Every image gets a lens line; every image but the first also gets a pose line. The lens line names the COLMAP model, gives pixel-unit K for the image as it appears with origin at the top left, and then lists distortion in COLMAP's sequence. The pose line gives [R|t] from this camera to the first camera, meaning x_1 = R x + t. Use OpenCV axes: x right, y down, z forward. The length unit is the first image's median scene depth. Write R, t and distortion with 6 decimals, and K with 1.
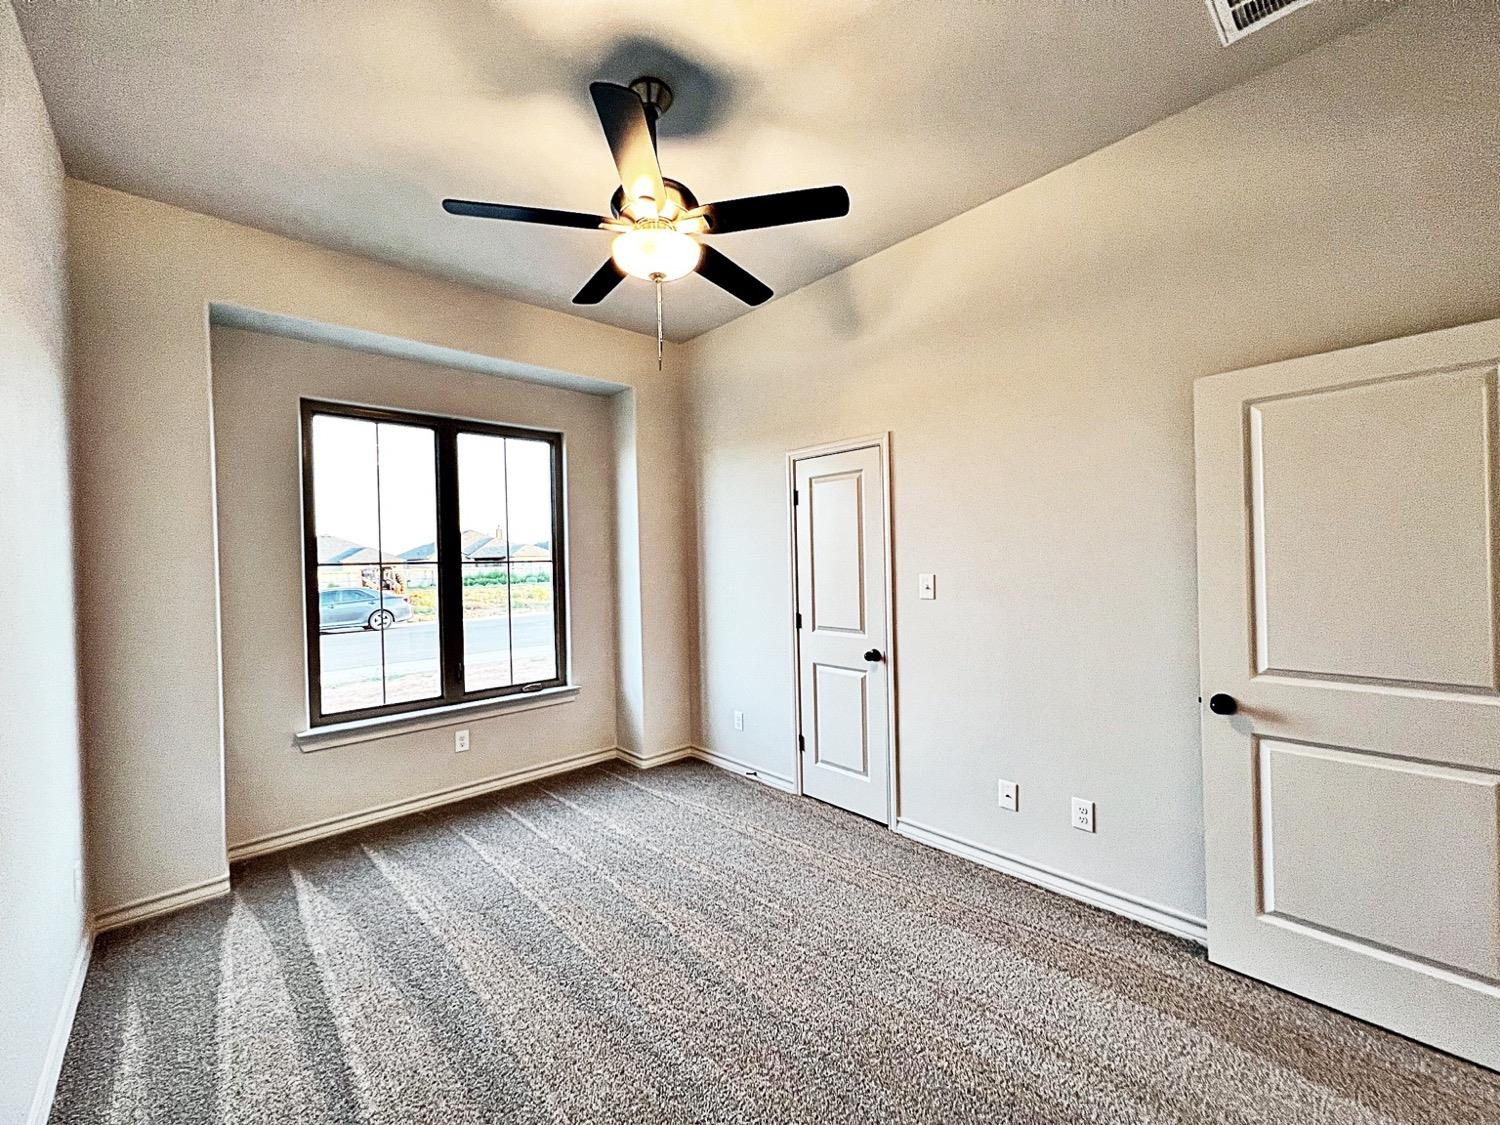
lens RADIAL K [[598.7, 0, 750.0], [0, 598.7, 562.5], [0, 0, 1]] dist [0.000204, 0.000593]
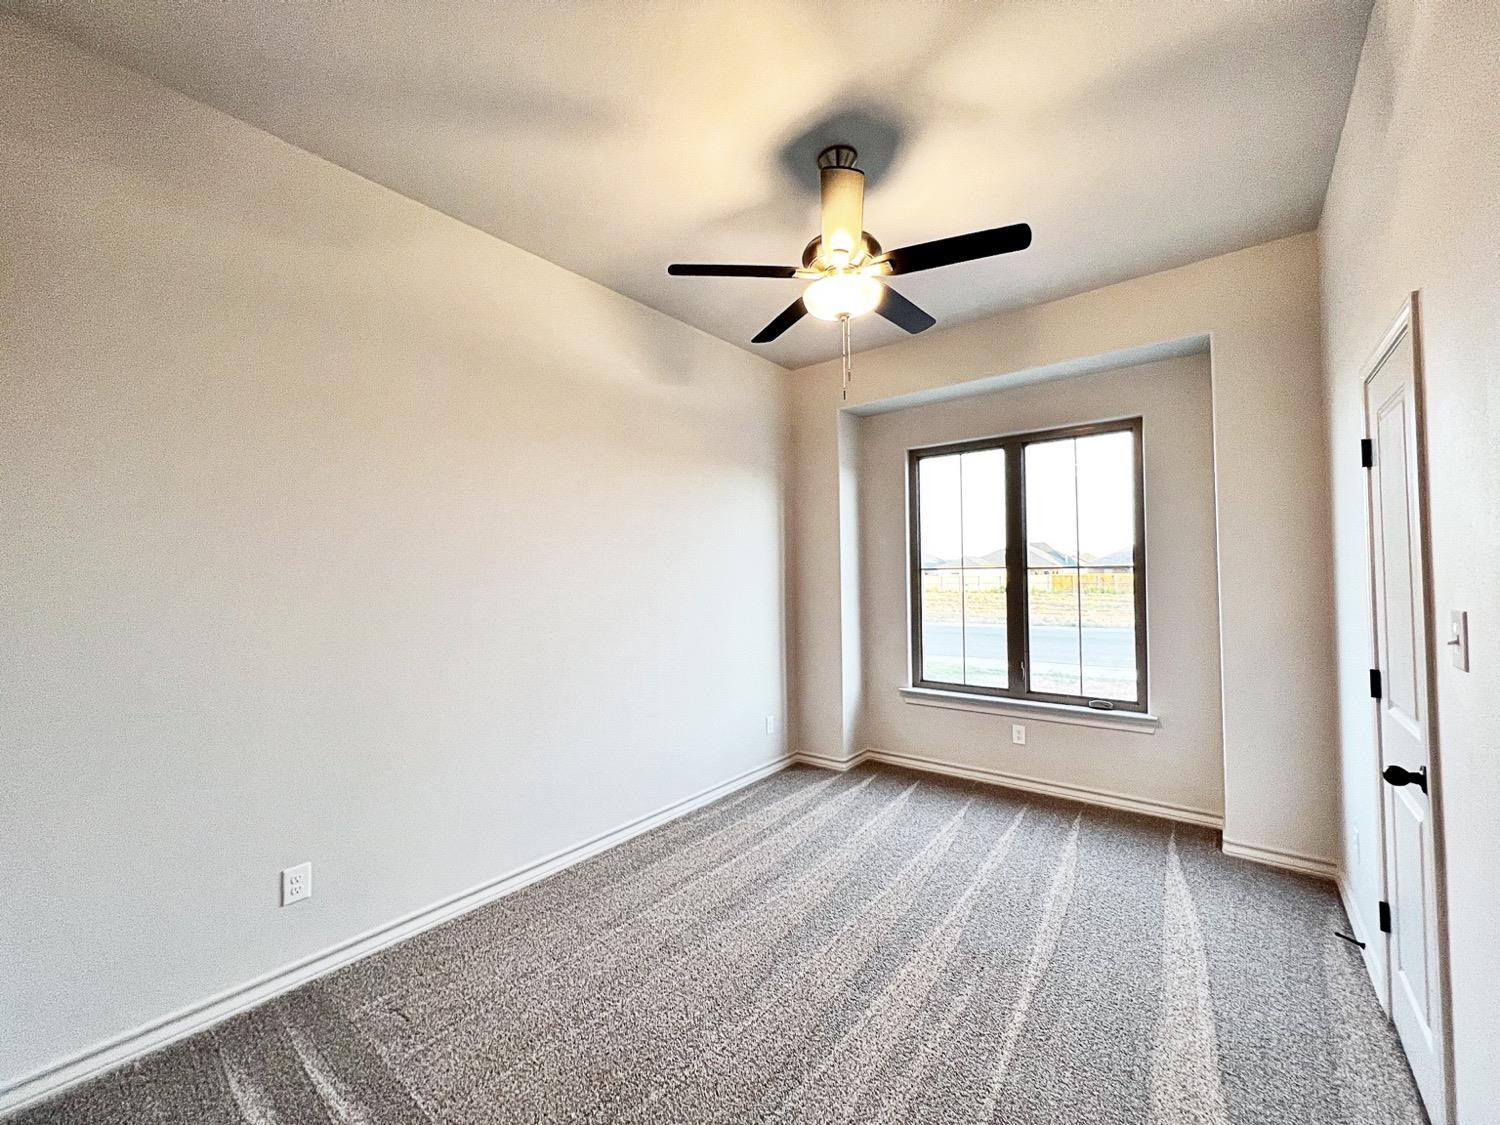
lens RADIAL K [[598.7, 0, 750.0], [0, 598.7, 562.5], [0, 0, 1]] dist [0.000204, 0.000593]
pose [[0.154076, -0.001900, -0.988057, 0.503633], [0.004367, 0.999990, -0.001242, -0.010478], [0.988049, -0.004124, 0.154083, 0.361164]]
